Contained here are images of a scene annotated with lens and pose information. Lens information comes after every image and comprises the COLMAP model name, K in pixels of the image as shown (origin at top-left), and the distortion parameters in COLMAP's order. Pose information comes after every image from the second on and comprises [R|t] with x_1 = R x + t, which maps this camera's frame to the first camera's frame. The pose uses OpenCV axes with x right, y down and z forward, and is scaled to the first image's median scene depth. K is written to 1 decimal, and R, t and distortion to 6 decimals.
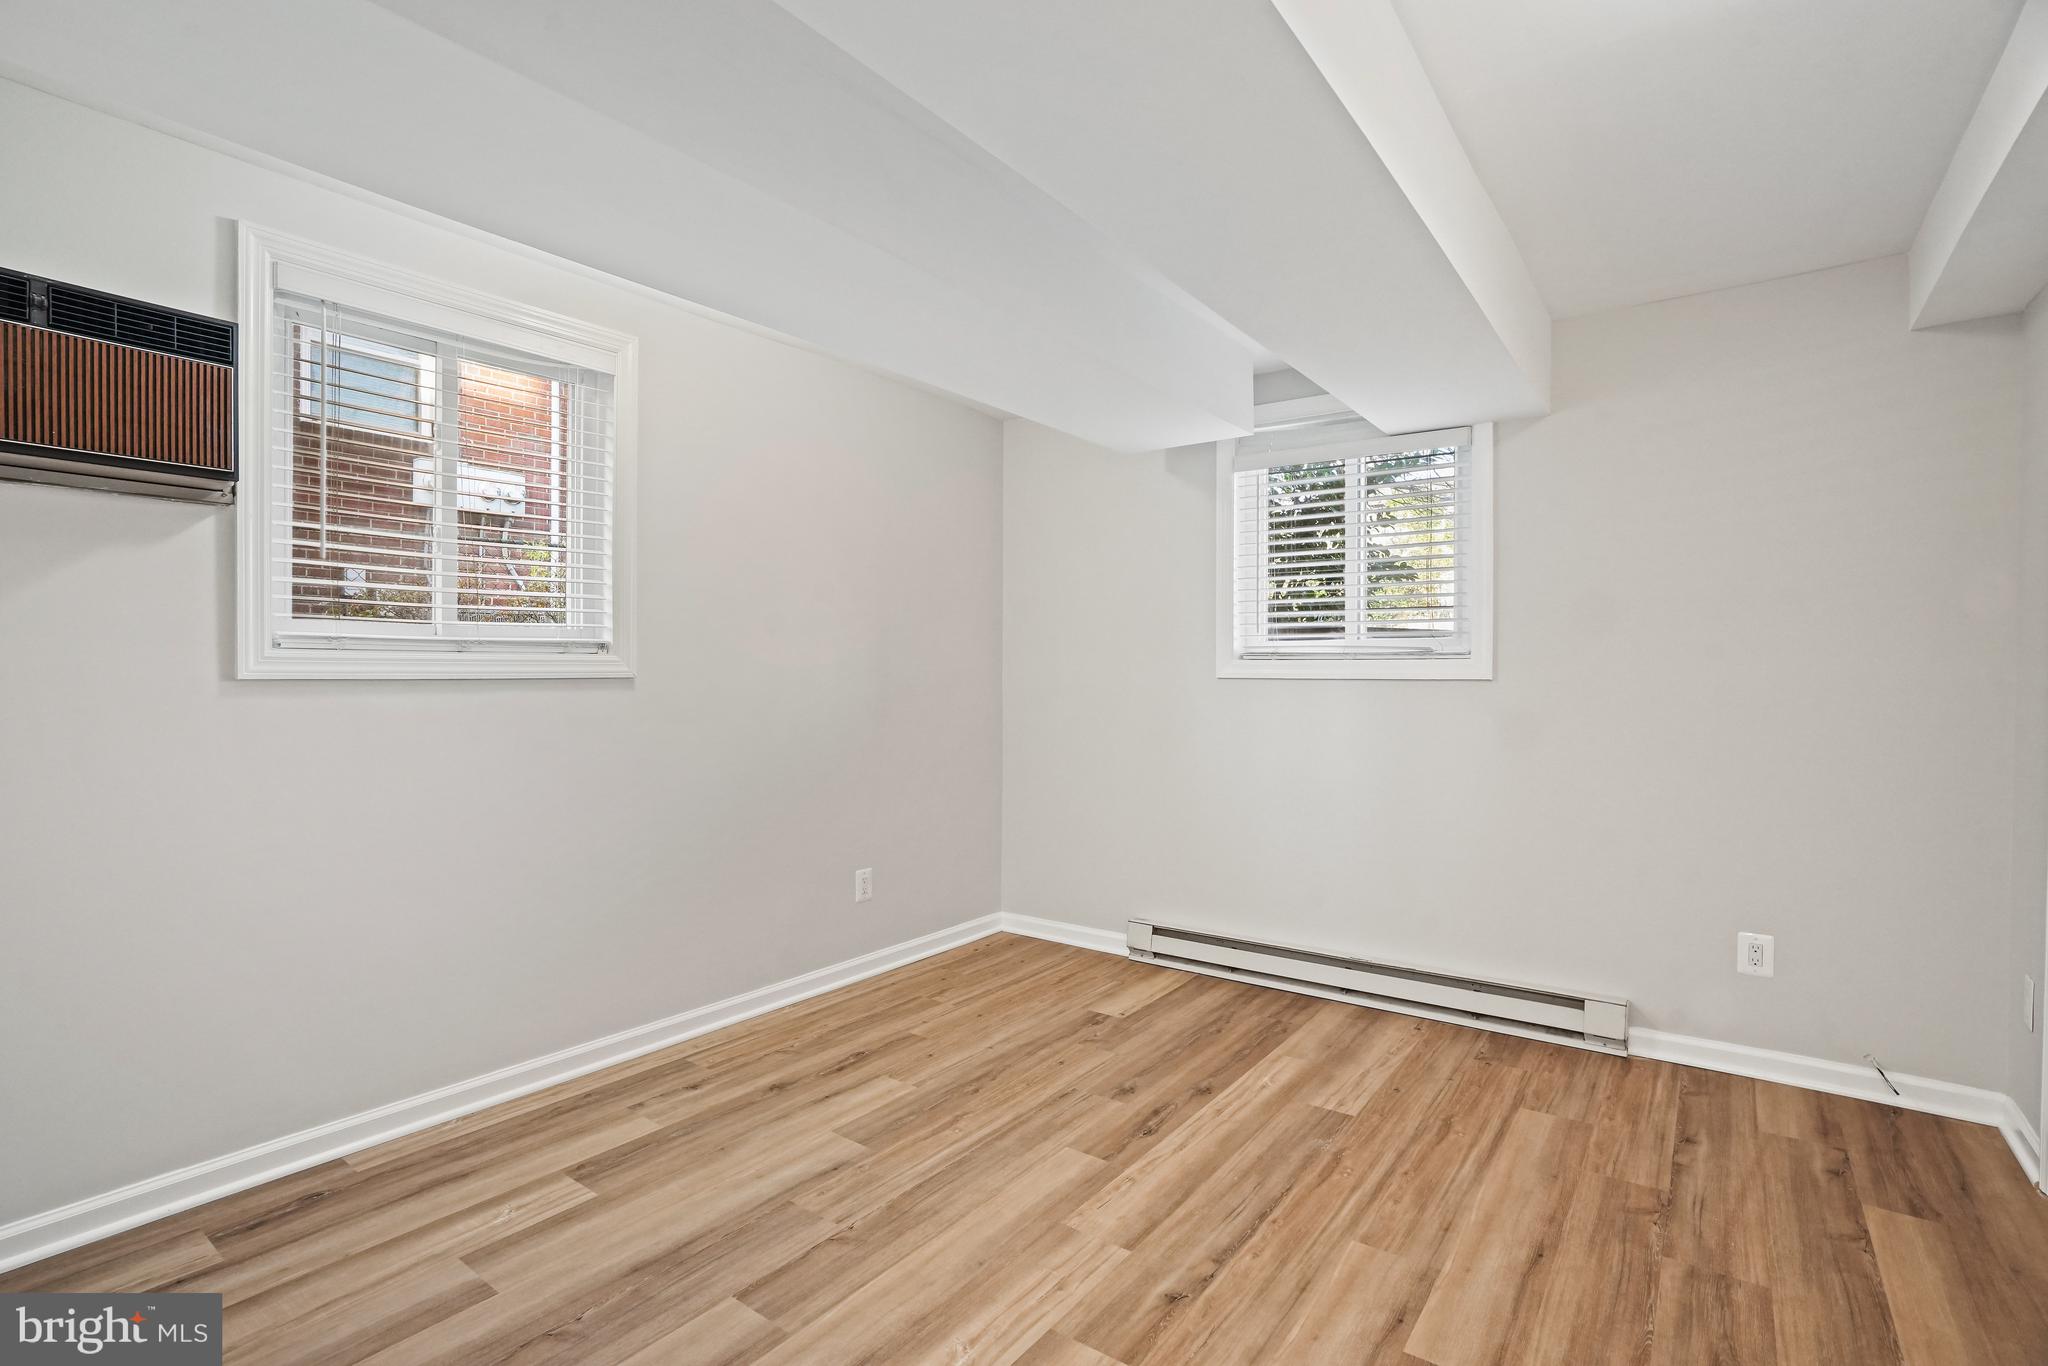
lens RADIAL K [[982.0, 0, 1016.2], [0, 982.0, 669.7], [0, 0, 1]] dist [-0.058853, 0.025448]
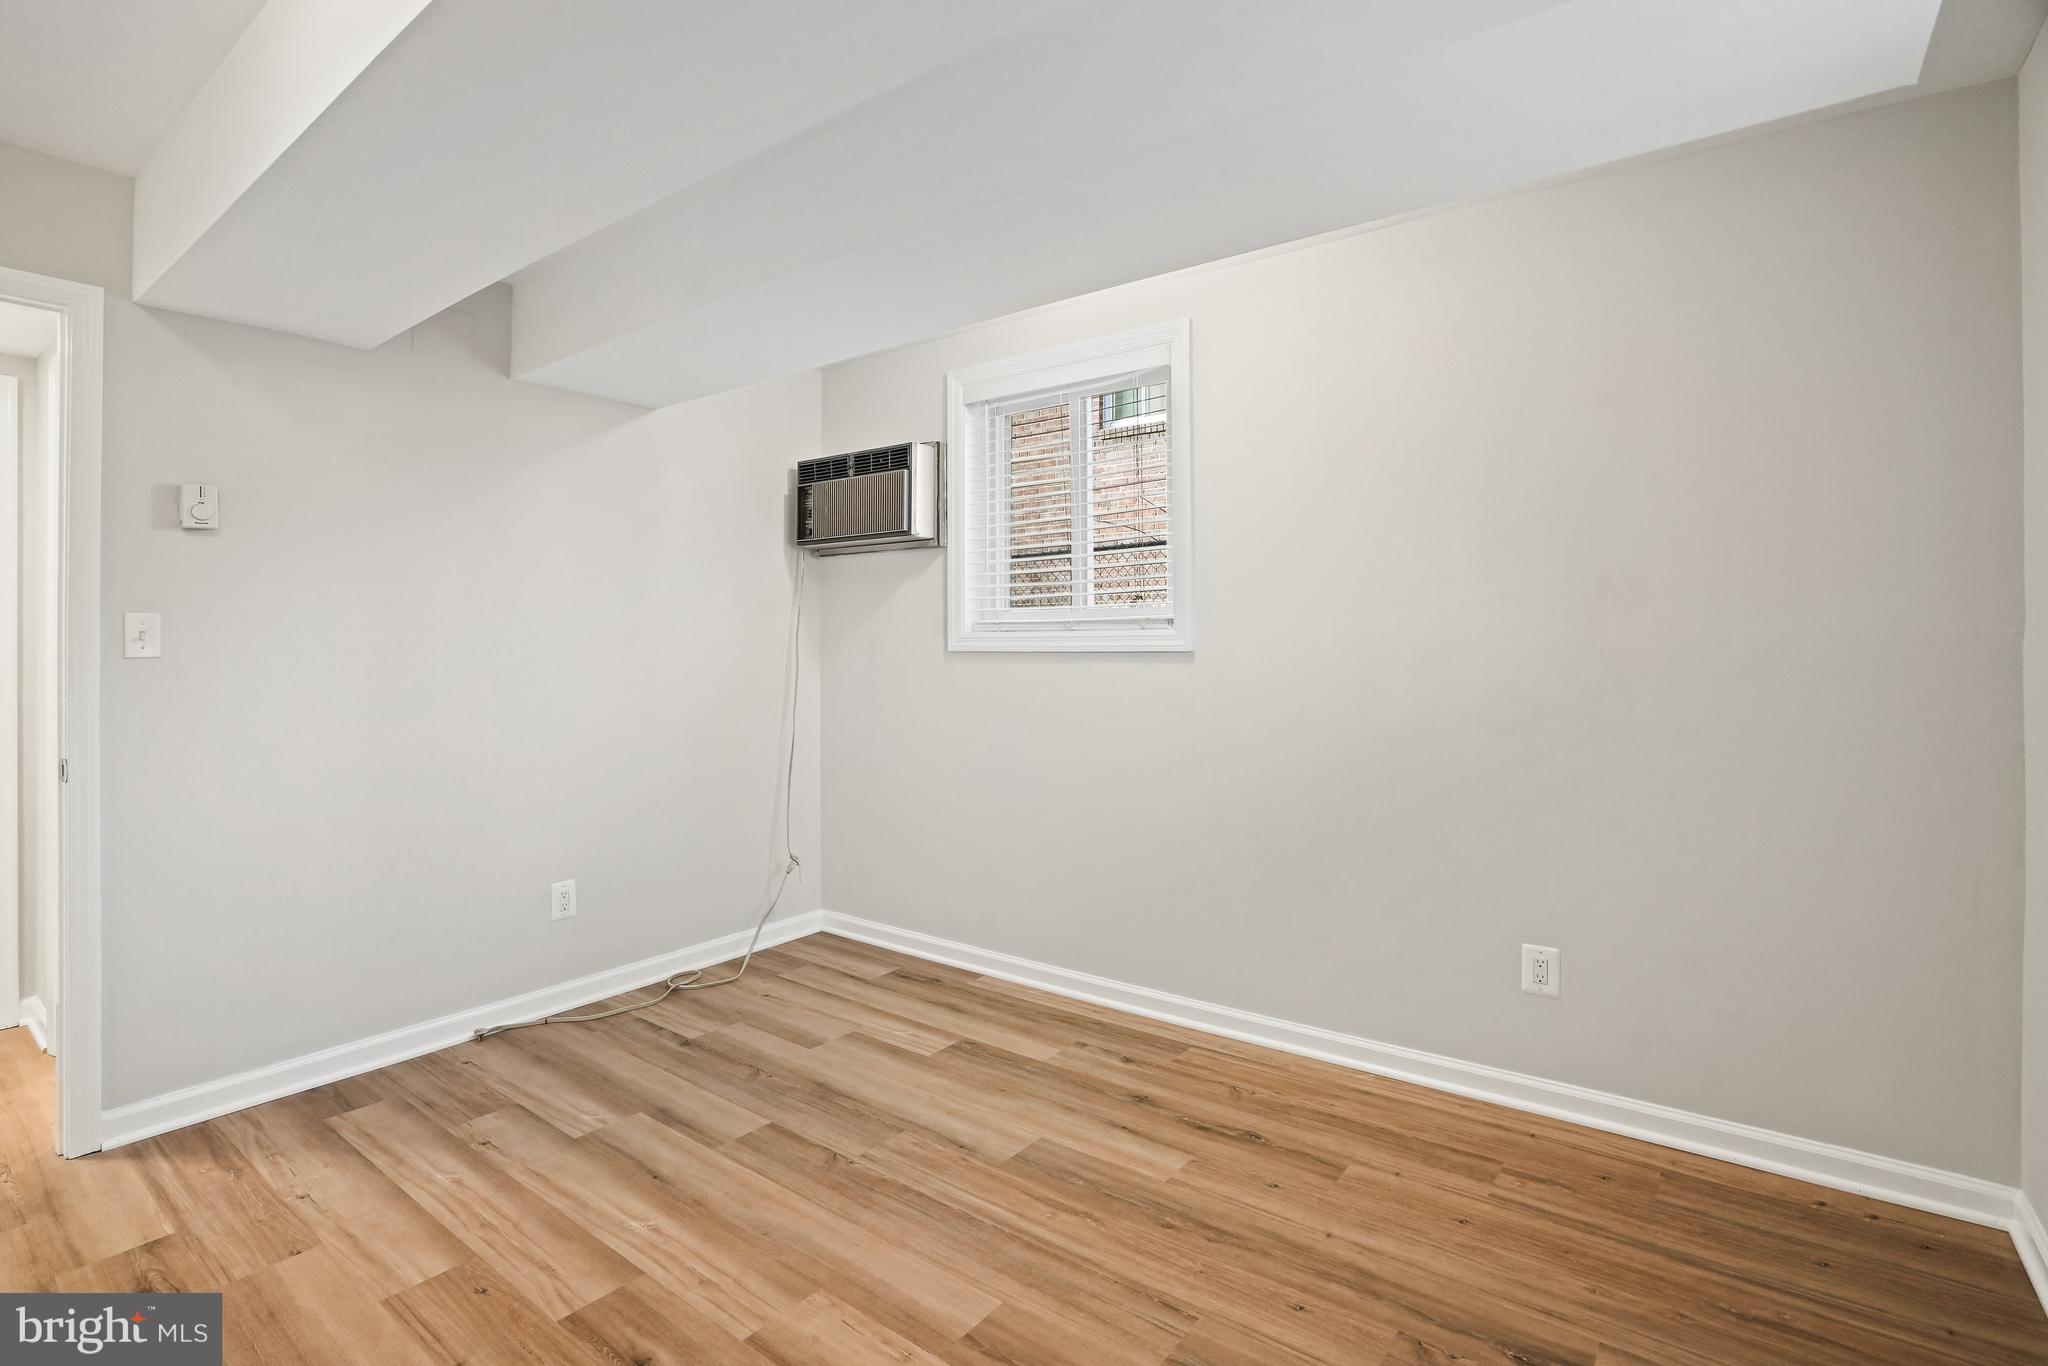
lens RADIAL K [[982.0, 0, 1016.2], [0, 982.0, 669.7], [0, 0, 1]] dist [-0.058853, 0.025448]
pose [[-0.024773, 0.019851, -0.999496, 0.744315], [0.006179, 0.999787, 0.019703, 0.004129], [0.999674, -0.005687, -0.024890, 1.005801]]
